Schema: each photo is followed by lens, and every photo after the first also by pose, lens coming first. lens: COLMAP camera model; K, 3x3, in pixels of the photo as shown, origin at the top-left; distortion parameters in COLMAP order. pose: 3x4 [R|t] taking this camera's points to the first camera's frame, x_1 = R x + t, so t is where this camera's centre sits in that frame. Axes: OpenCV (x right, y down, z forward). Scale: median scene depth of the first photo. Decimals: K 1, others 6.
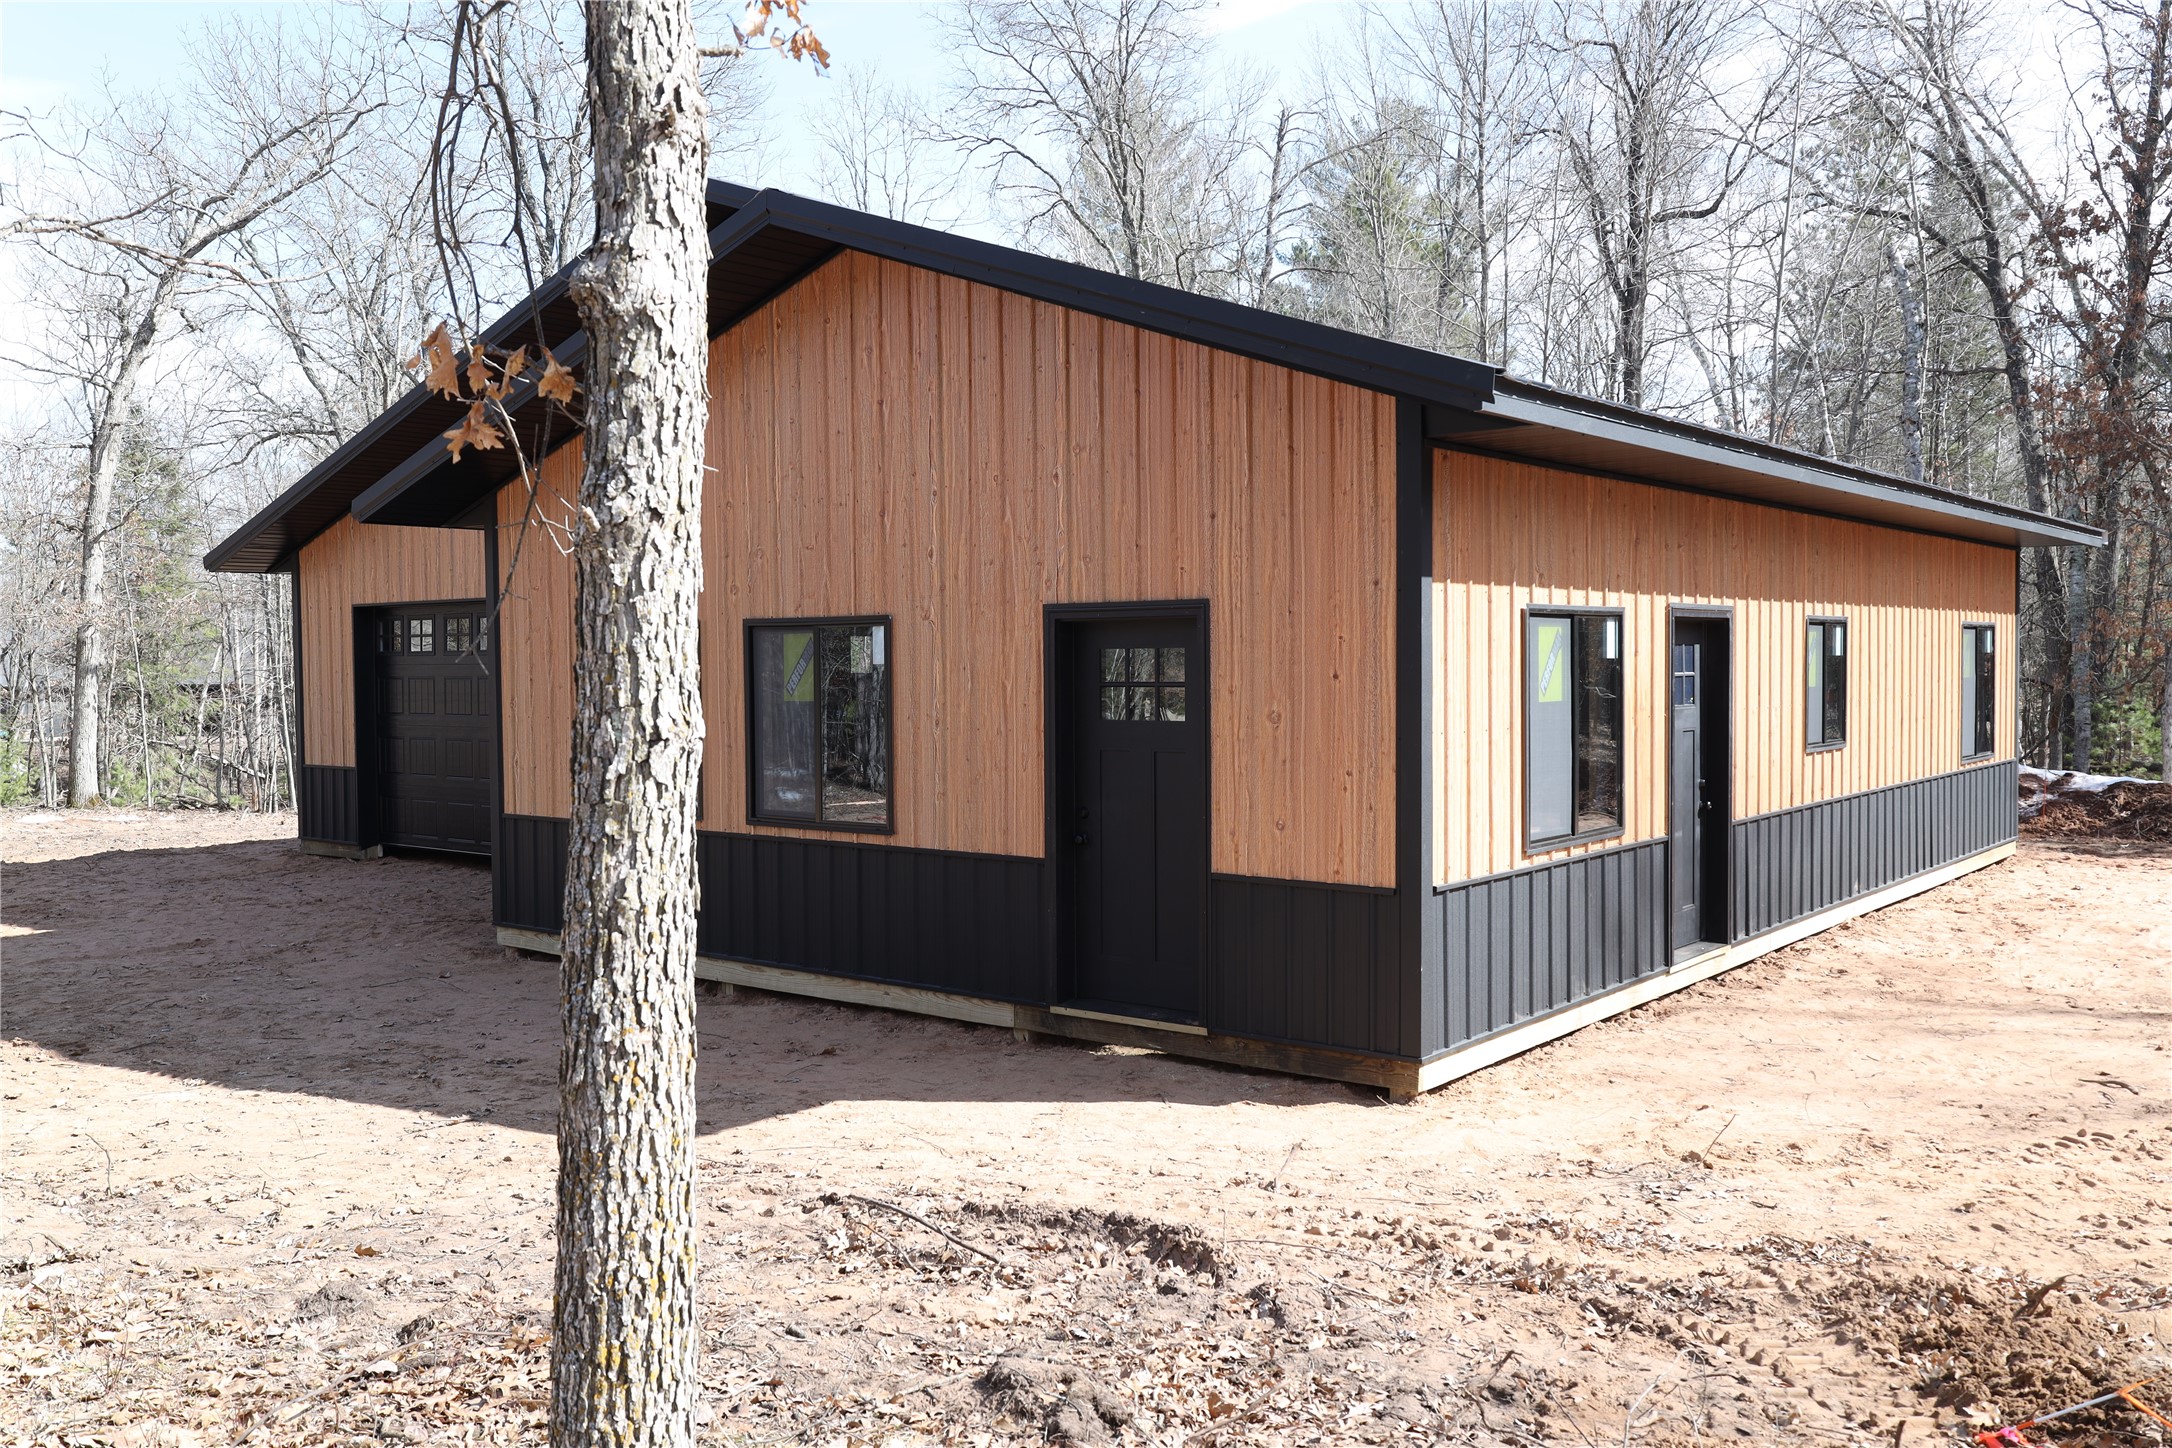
lens RADIAL K [[1816.7, 0, 1083.1], [0, 1816.7, 731.7], [0, 0, 1]] dist [-0.061948, -0.002710]
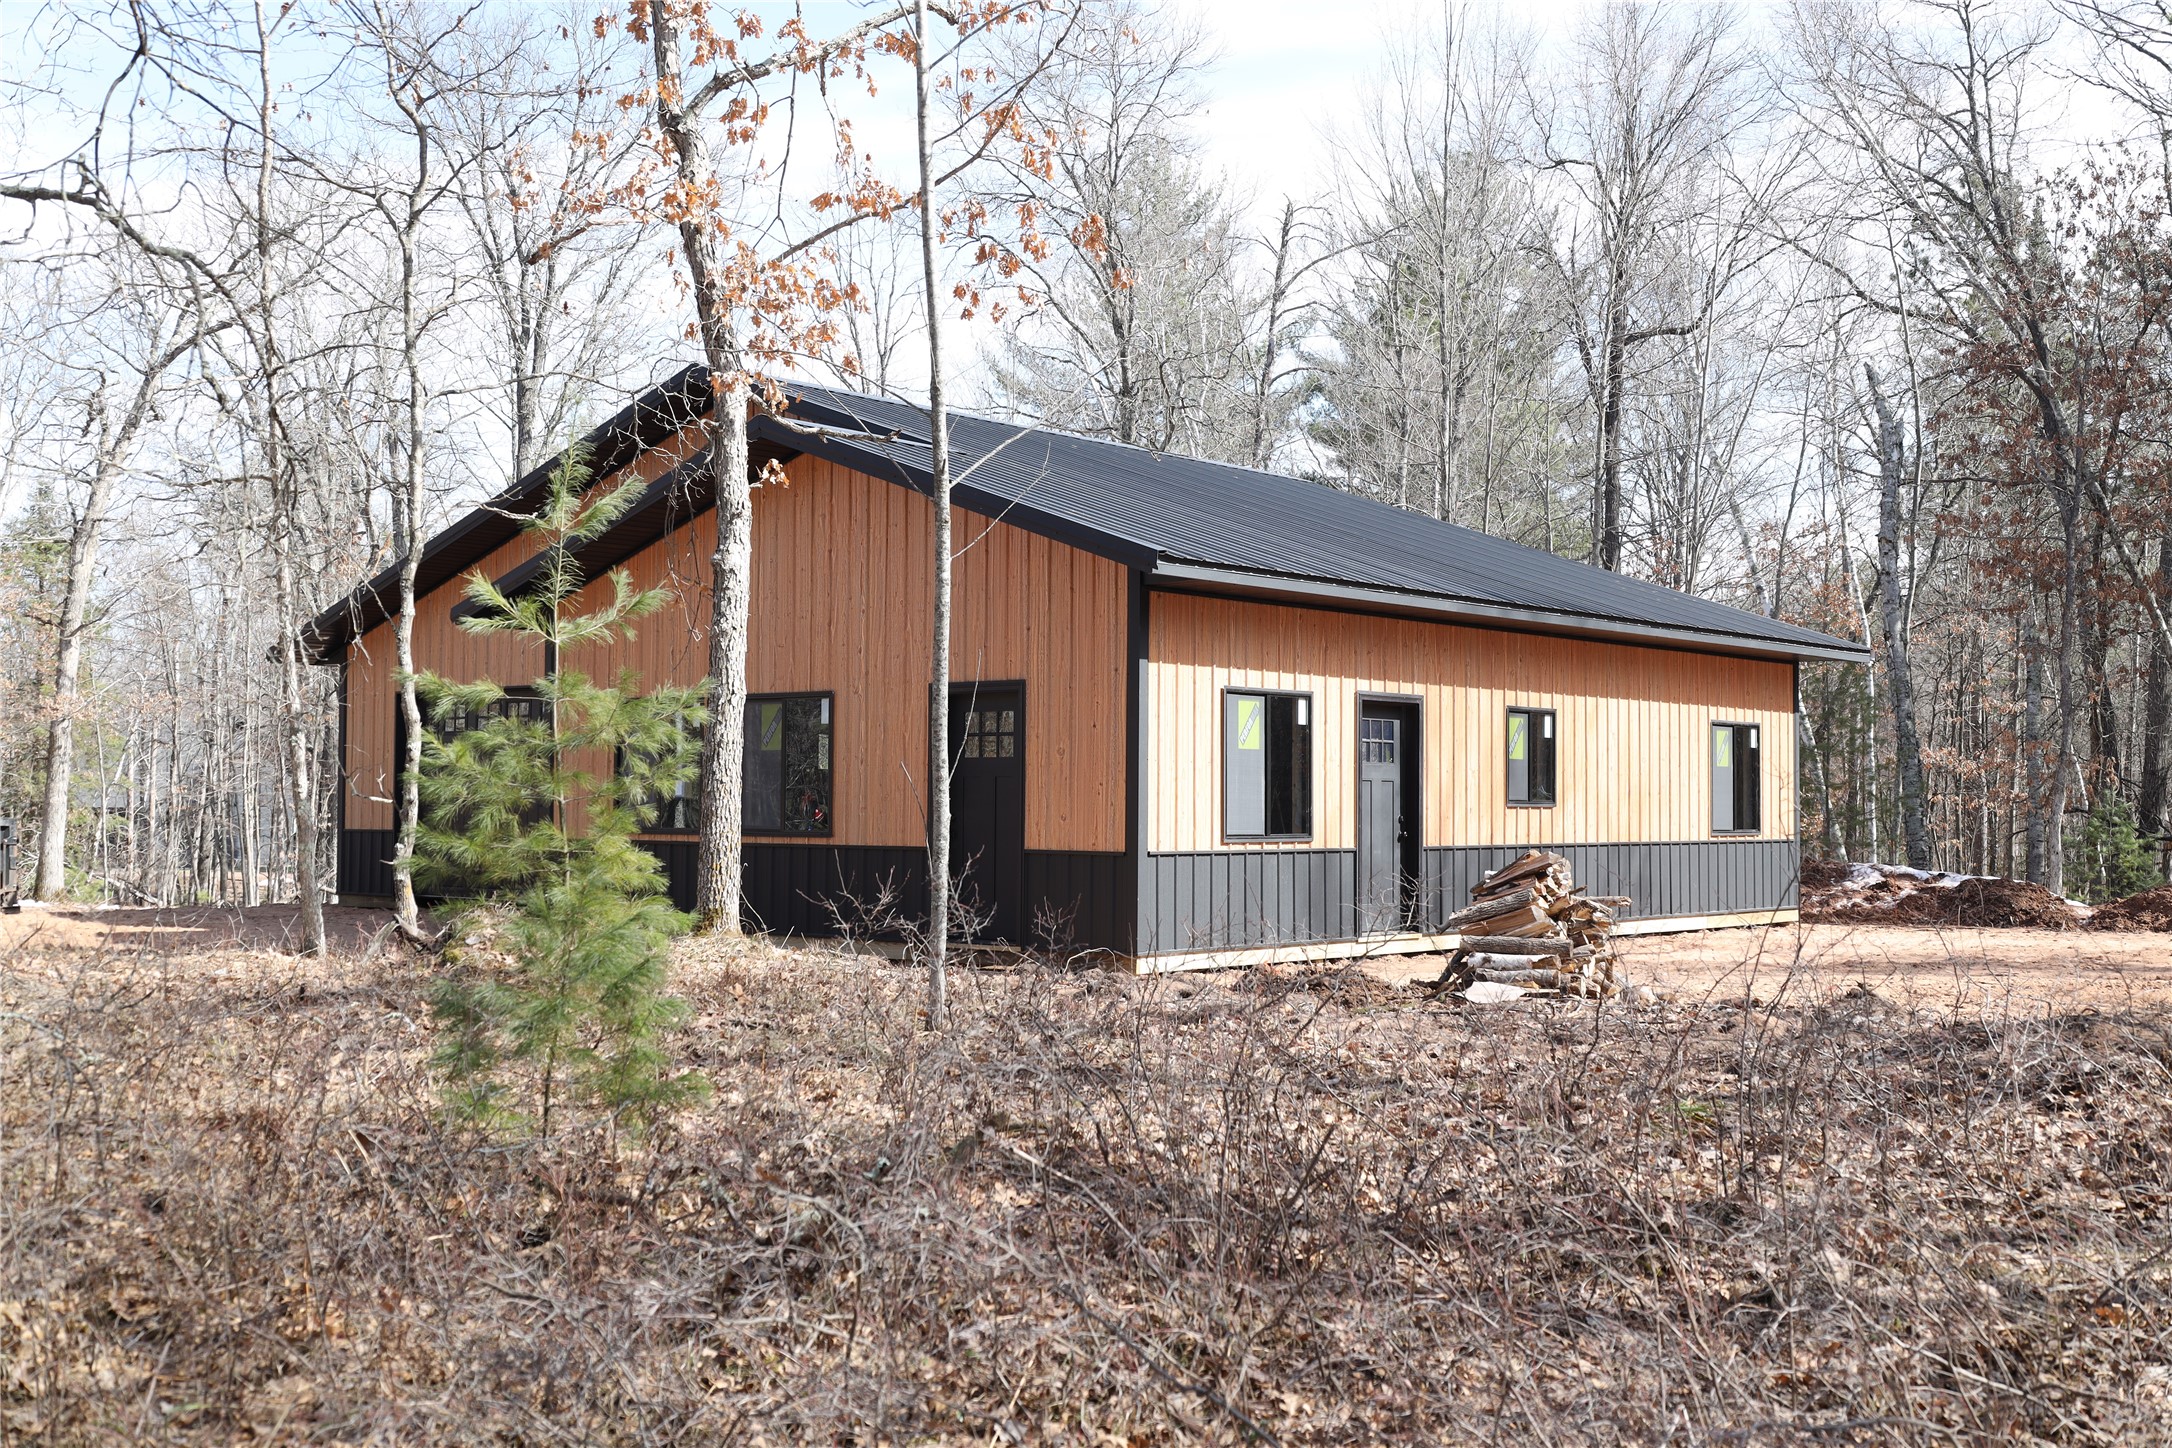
lens RADIAL K [[2387.0, 0, 1091.1], [0, 2387.0, 717.4], [0, 0, 1]] dist [-0.111886, 0.000000]
pose [[0.999695, 0.013477, -0.020698, 0.145821], [-0.015059, 0.996815, -0.078313, 0.106700], [0.019577, 0.078600, 0.996714, -0.946470]]
